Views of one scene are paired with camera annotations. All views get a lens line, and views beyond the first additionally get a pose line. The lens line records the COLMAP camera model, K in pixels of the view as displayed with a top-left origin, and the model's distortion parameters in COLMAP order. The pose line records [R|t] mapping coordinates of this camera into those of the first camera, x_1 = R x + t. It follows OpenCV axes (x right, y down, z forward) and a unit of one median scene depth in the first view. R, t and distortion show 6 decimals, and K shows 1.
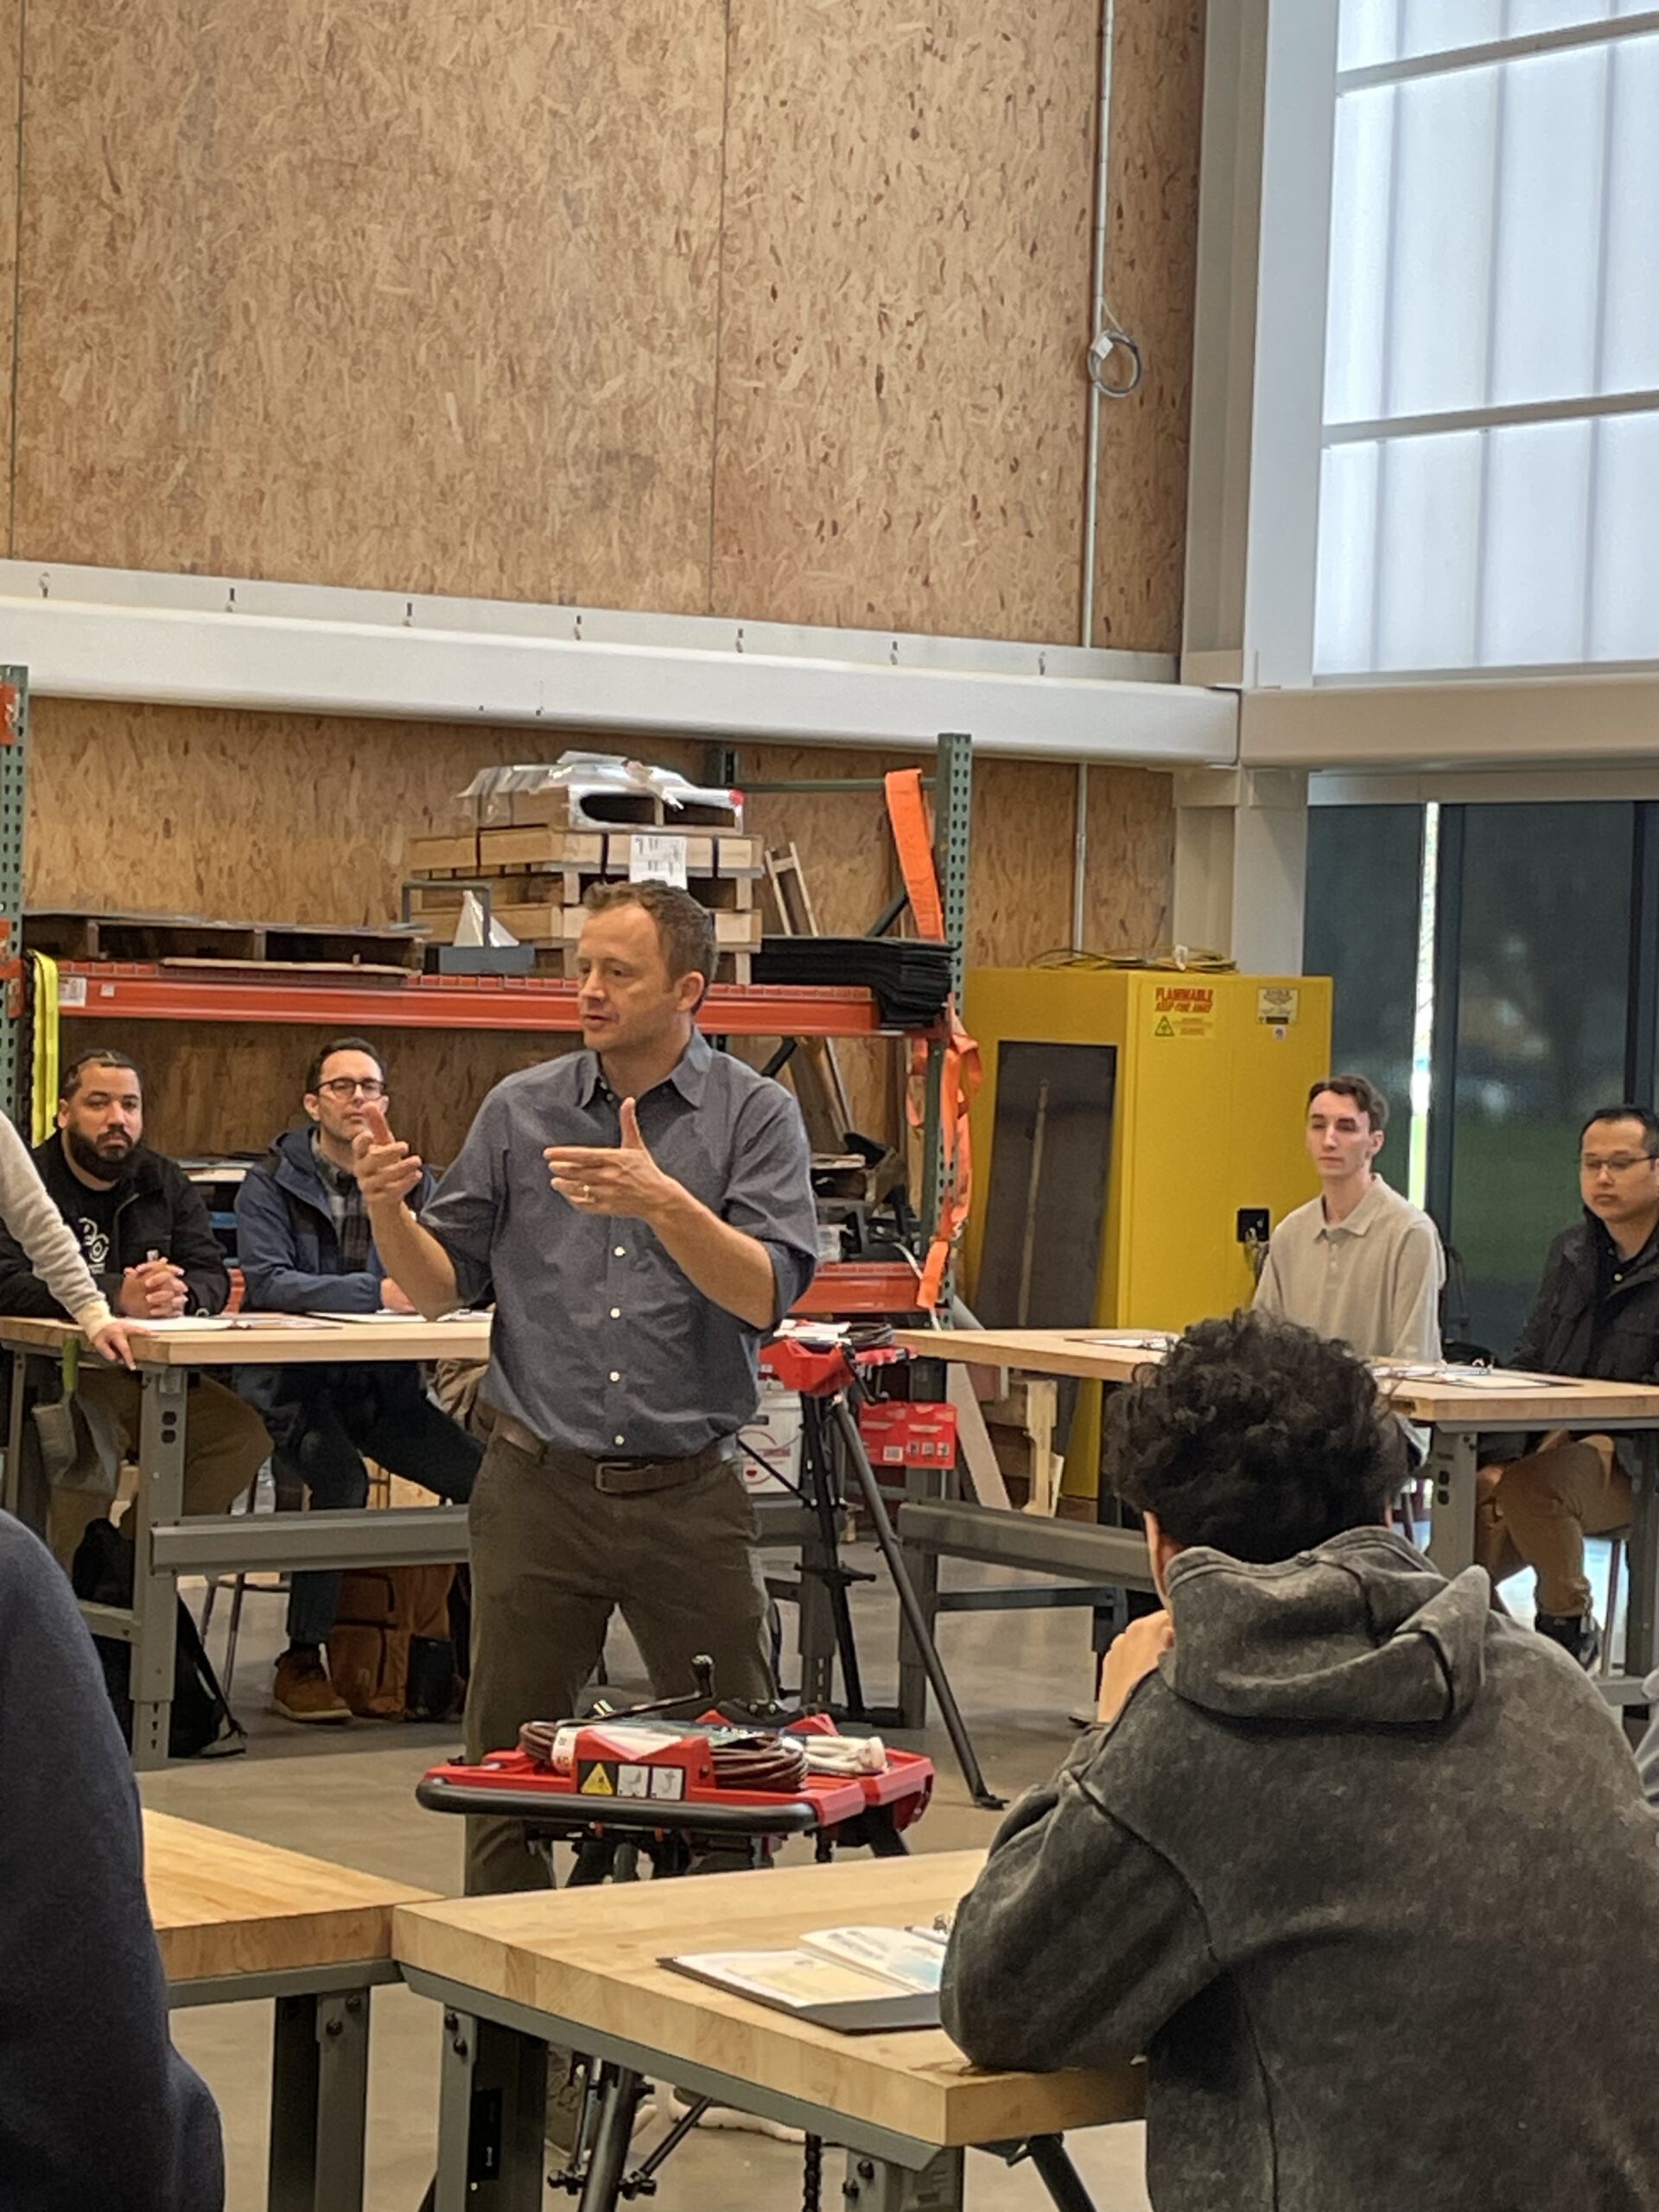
lens RADIAL K [[5138.1, 0, 780.2], [0, 5138.1, 1108.2], [0, 0, 1]] dist [0.179680, 0.000000]
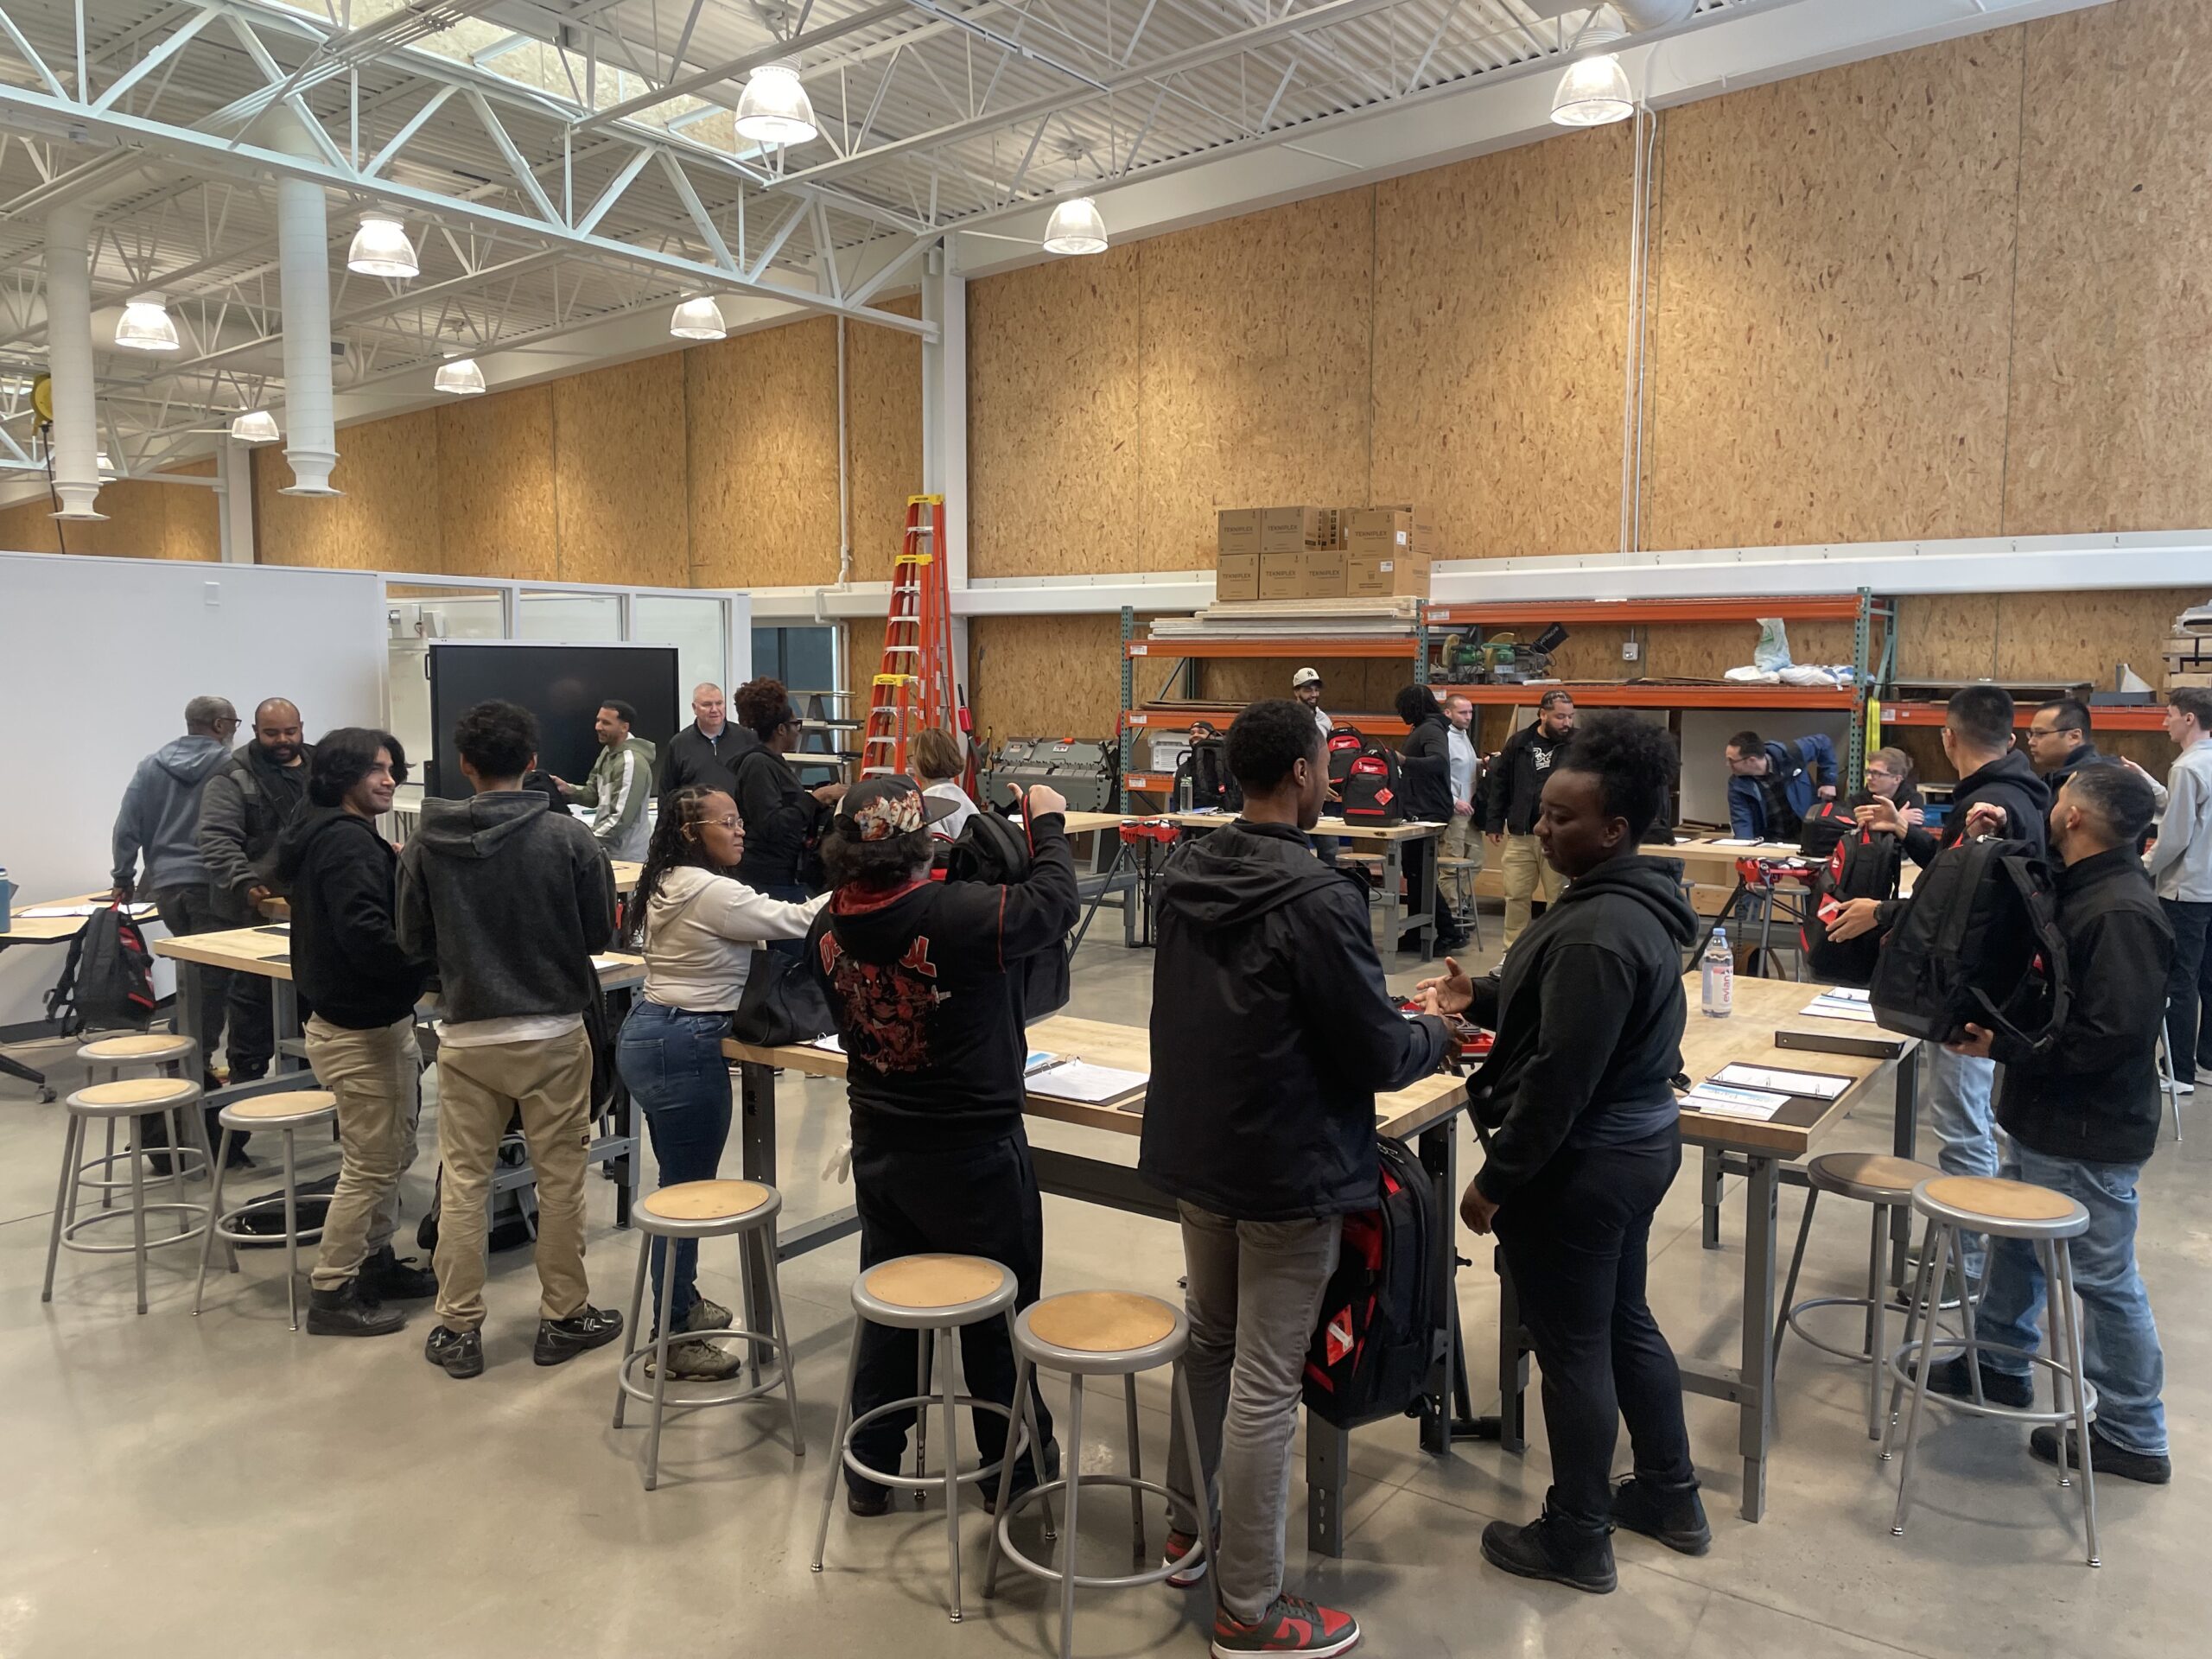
lens RADIAL K [[1660.0, 0, 1113.1], [0, 1660.0, 823.2], [0, 0, 1]] dist [0.095407, -0.105562]
pose [[0.340938, 0.057021, -0.938355, 0.454191], [-0.016251, 0.998367, 0.054763, -0.007716], [0.939945, -0.003421, 0.341308, 0.322961]]
